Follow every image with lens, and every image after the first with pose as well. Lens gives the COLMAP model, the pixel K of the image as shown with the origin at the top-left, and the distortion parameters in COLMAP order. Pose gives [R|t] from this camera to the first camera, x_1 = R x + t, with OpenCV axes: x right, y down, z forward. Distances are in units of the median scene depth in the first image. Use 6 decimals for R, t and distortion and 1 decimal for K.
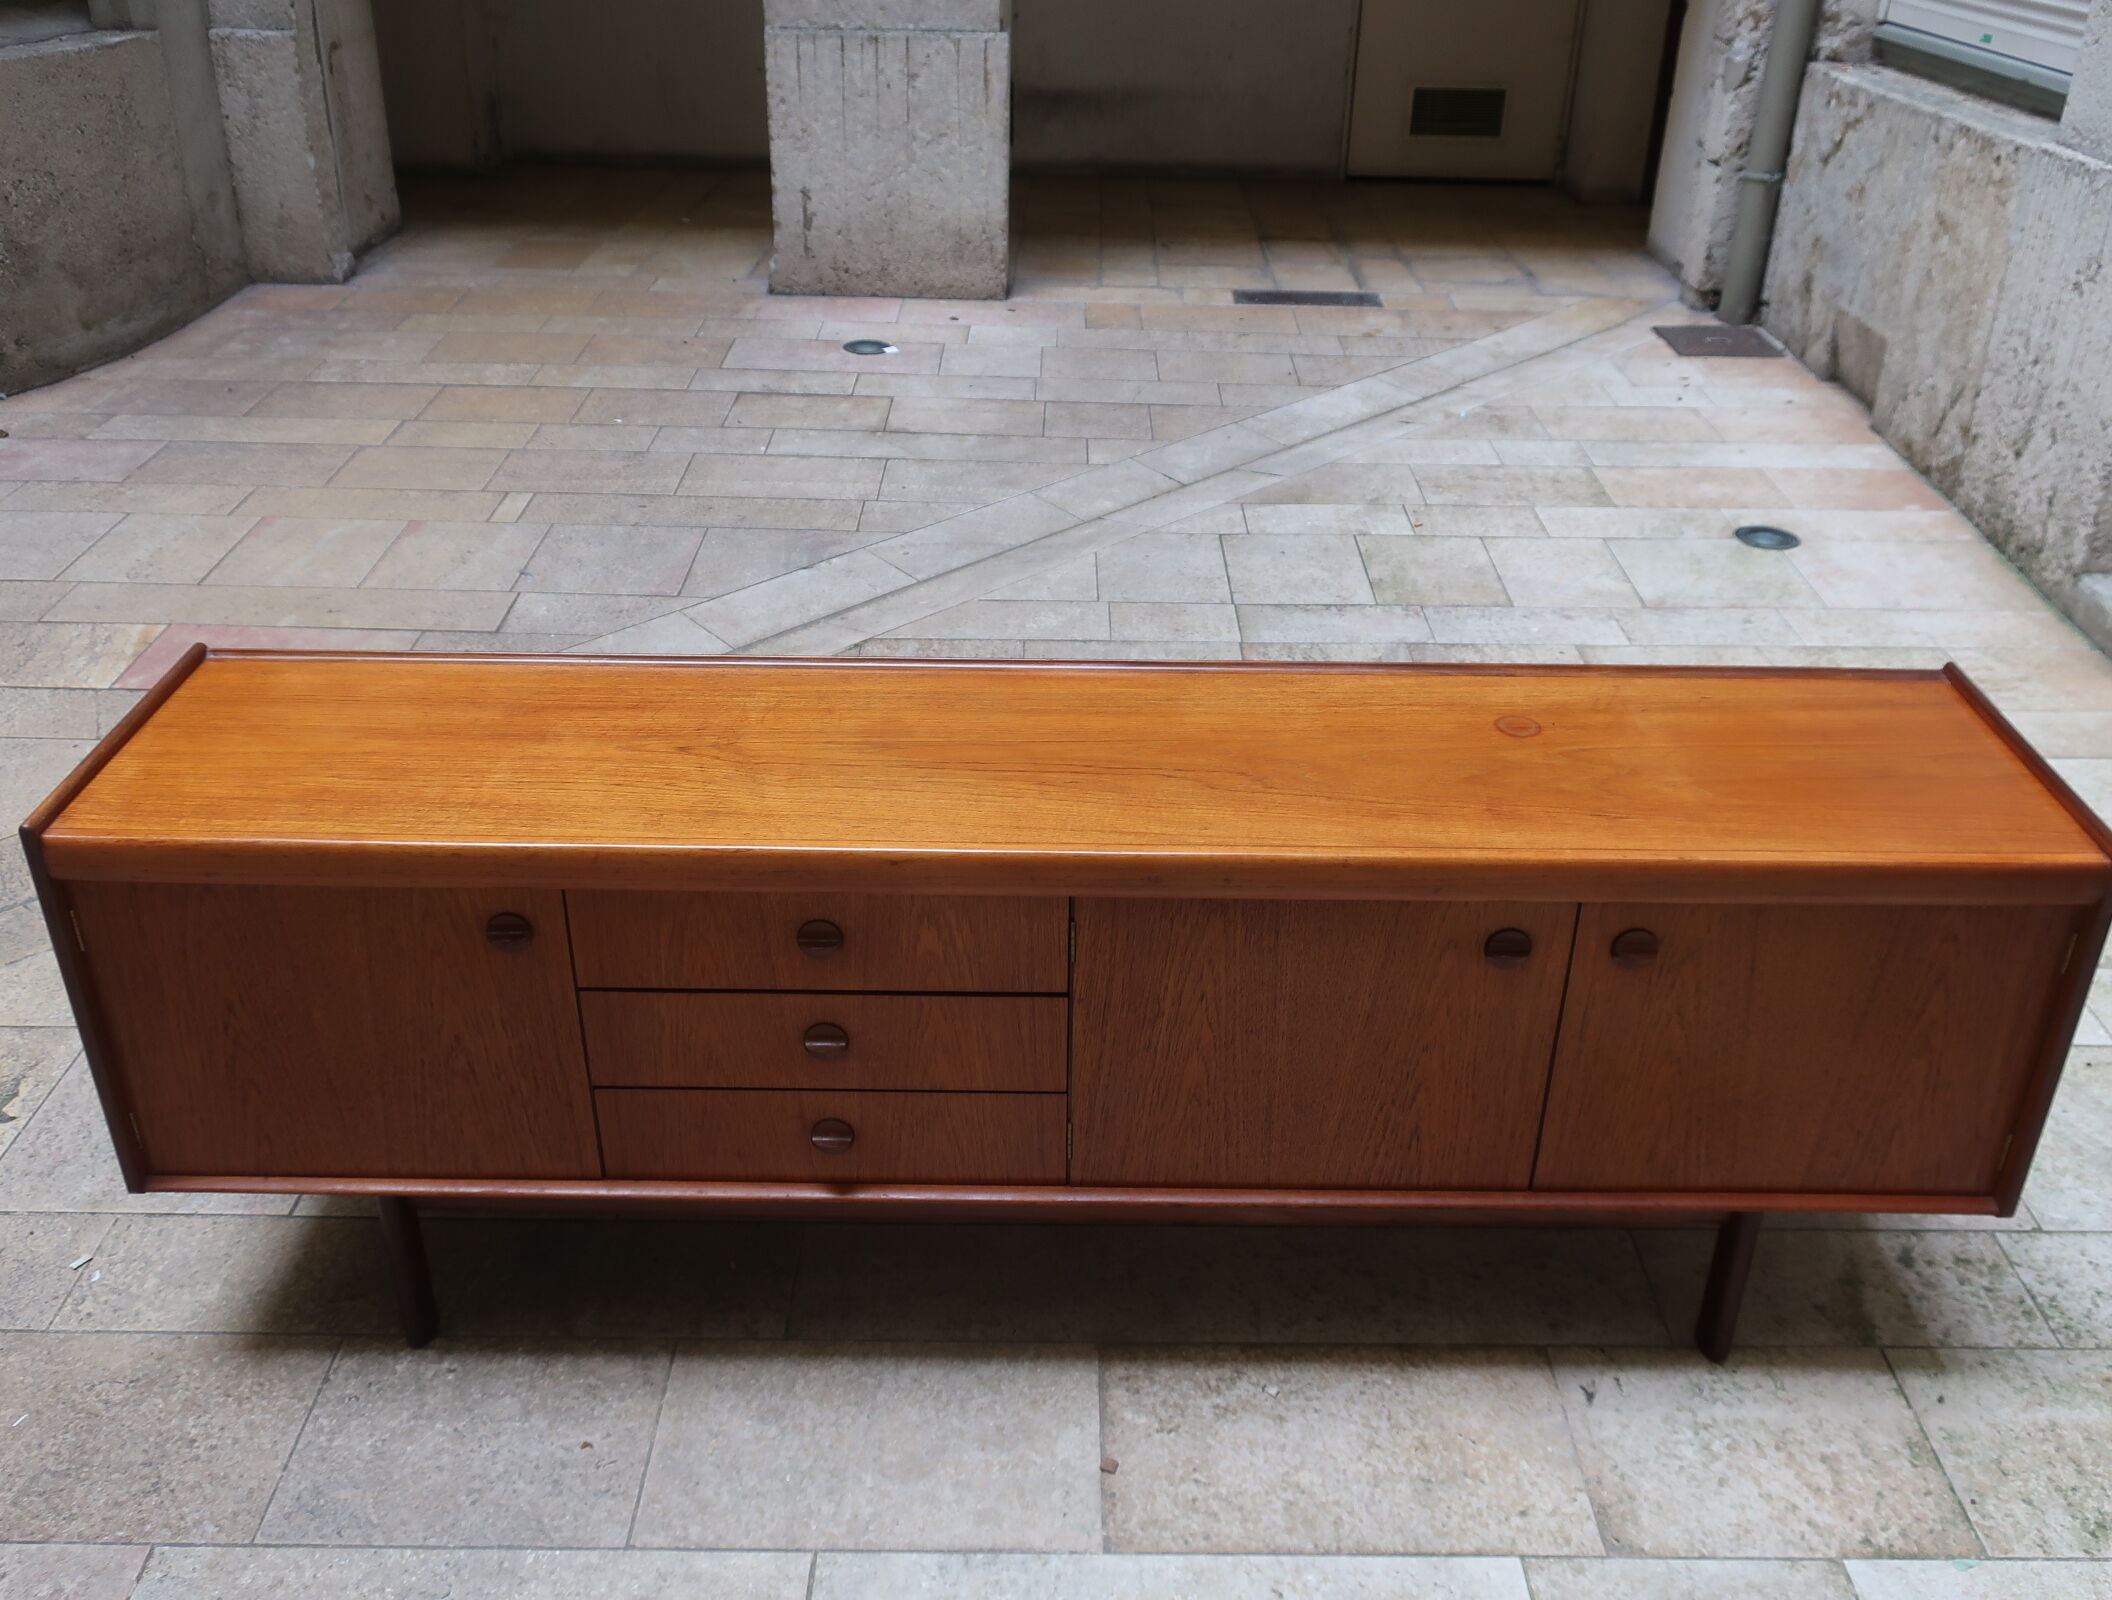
lens RADIAL K [[1897.0, 0, 1050.0], [0, 1897.0, 793.4], [0, 0, 1]] dist [0.000127, 0.006152]
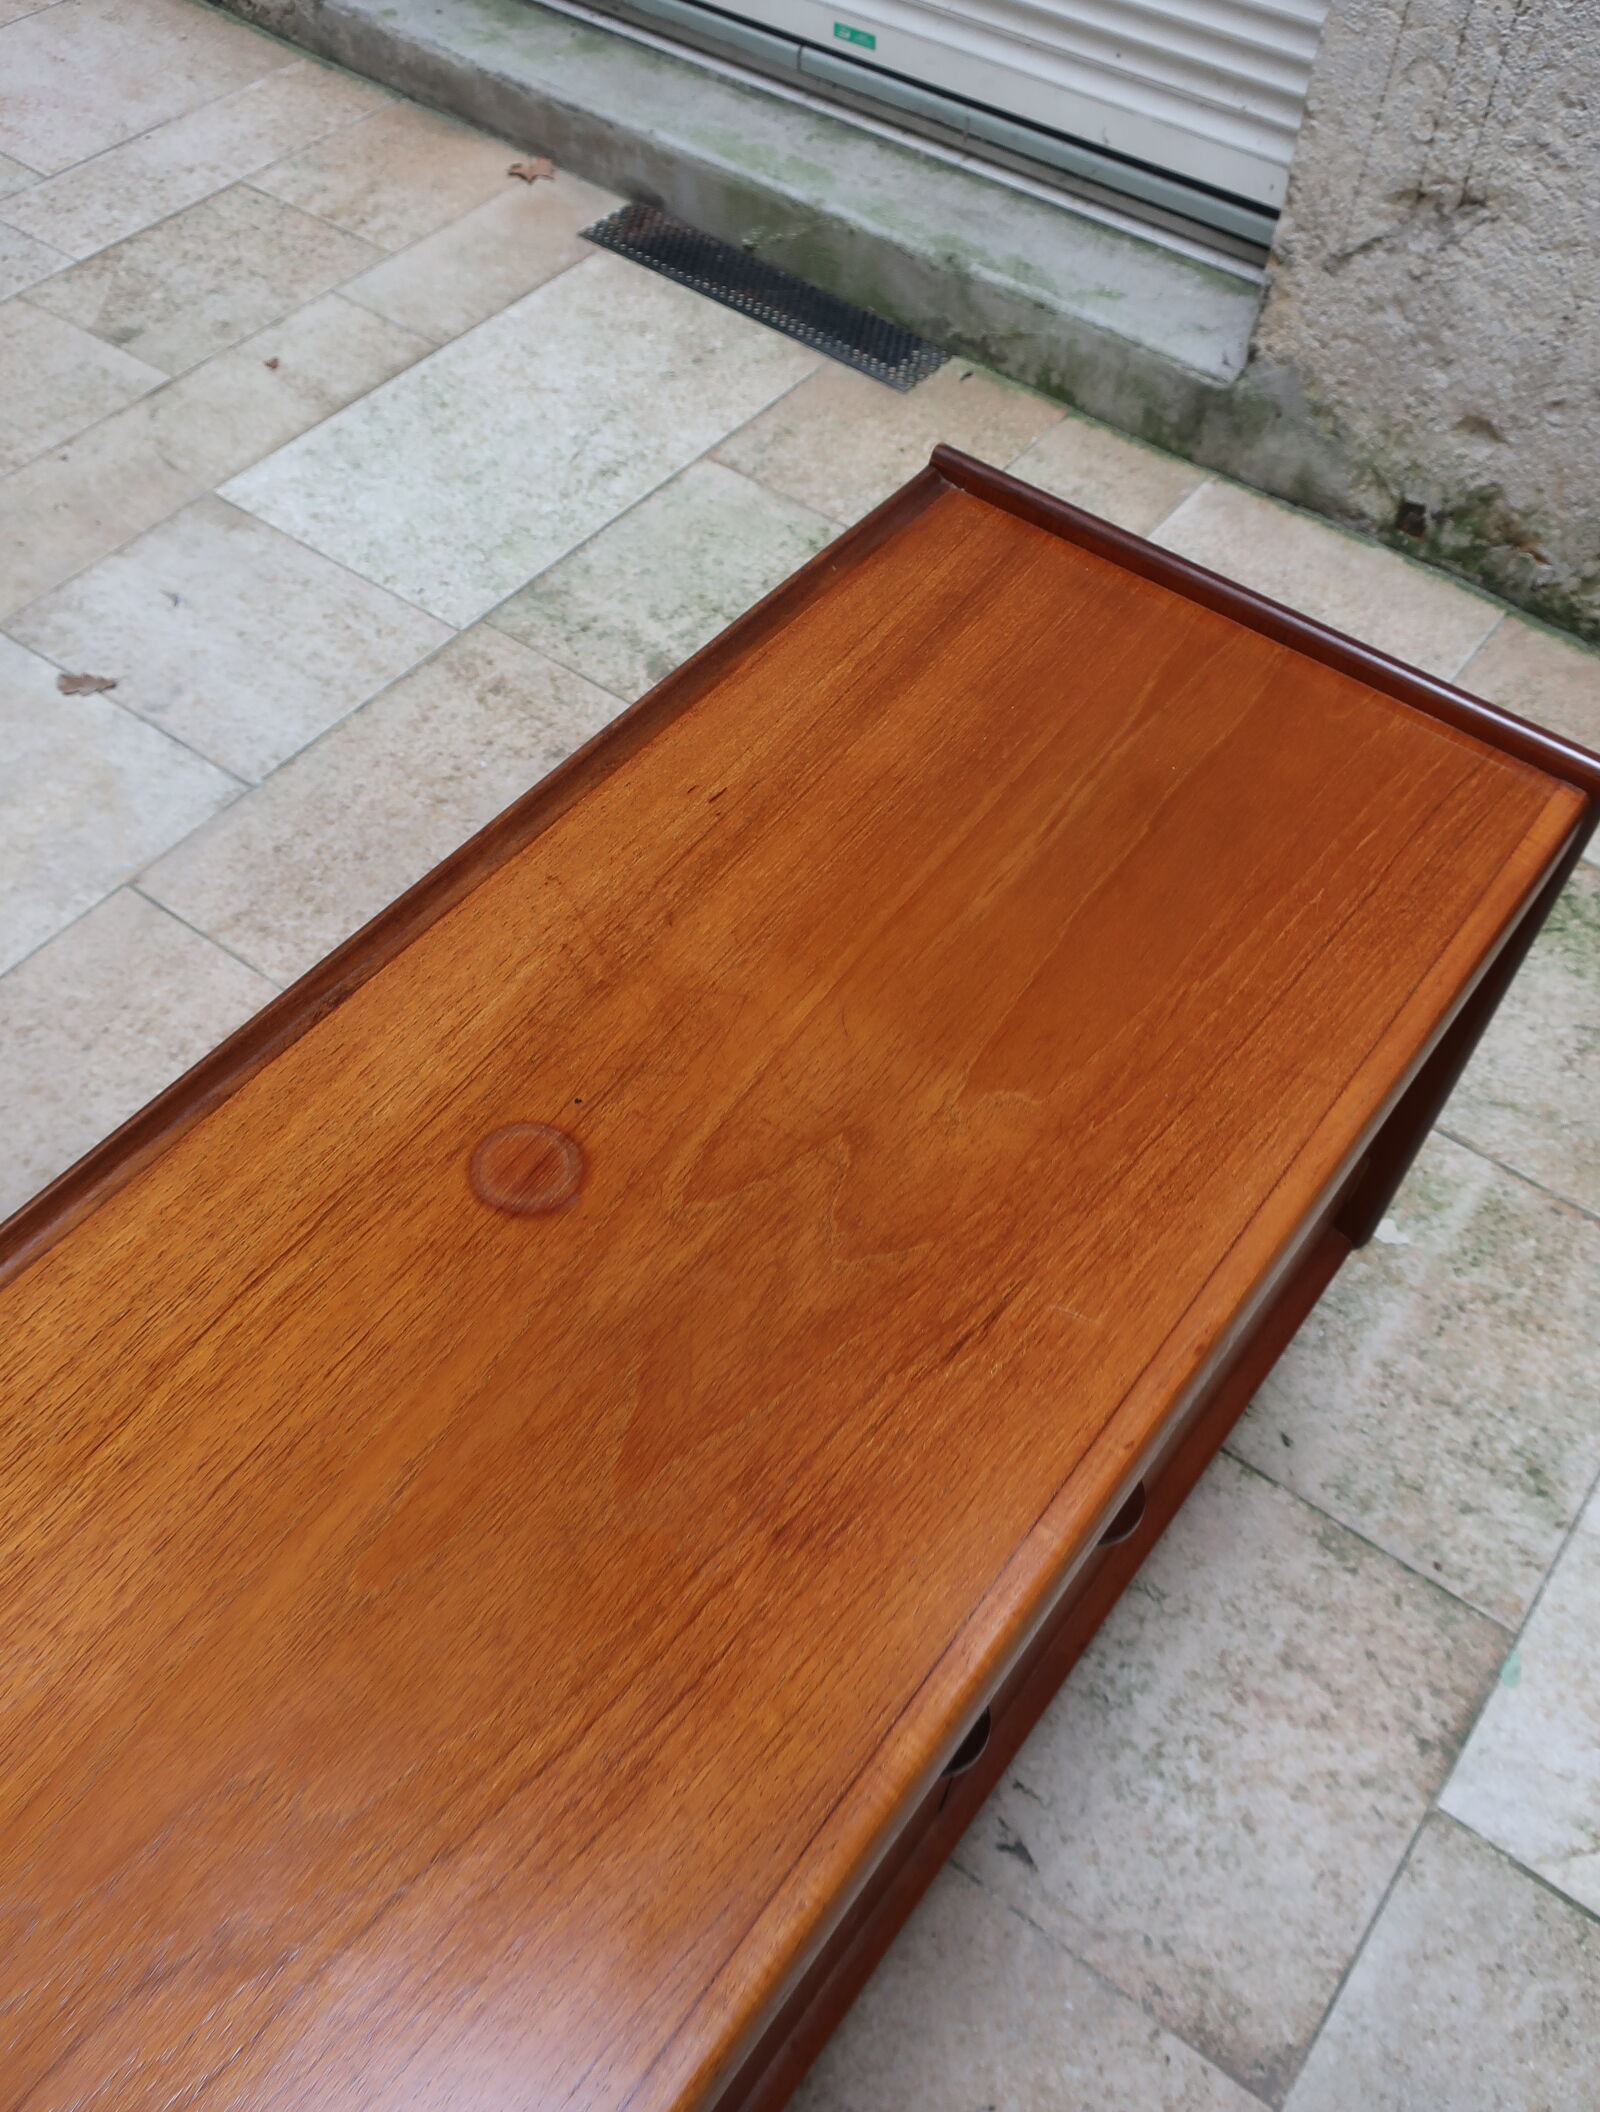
lens RADIAL K [[1897.0, 0, 790.2], [0, 1897.0, 1048.4], [0, 0, 1]] dist [0.000127, 0.006152]
pose [[0.587078, -0.626777, 0.512339, 0.091238], [0.357762, 0.768605, 0.530332, -0.235372], [-0.726186, -0.128051, 0.675468, 0.681609]]
